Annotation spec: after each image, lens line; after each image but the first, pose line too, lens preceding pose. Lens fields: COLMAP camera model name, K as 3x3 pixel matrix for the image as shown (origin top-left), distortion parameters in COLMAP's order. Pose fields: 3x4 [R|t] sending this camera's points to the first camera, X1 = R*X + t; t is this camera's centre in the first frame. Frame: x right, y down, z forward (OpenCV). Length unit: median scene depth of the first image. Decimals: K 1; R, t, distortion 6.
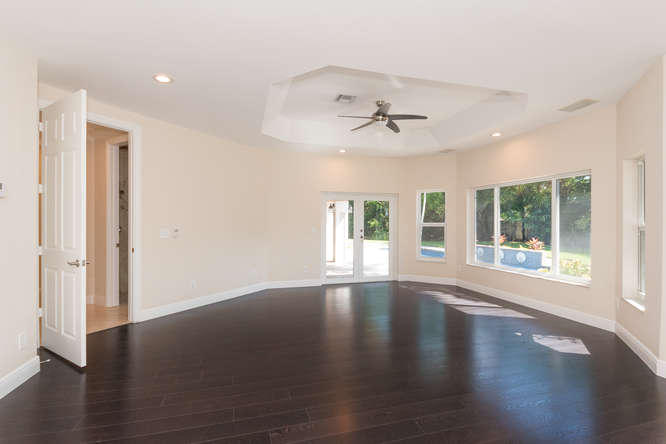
lens RADIAL K [[310.1, 0, 331.9], [0, 310.1, 224.4], [0, 0, 1]] dist [-0.020341, -0.000156]
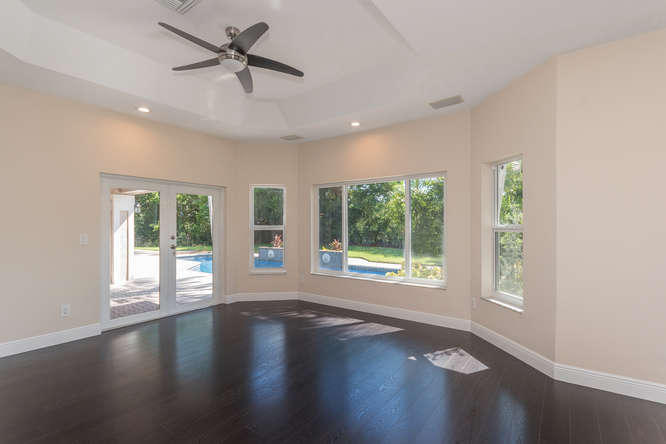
lens RADIAL K [[310.1, 0, 331.9], [0, 310.1, 224.4], [0, 0, 1]] dist [-0.020341, -0.000156]
pose [[0.789497, -0.001773, 0.613751, -0.049196], [0.007653, 0.999947, -0.006955, -0.001242], [-0.613706, 0.010188, 0.789469, 0.305043]]
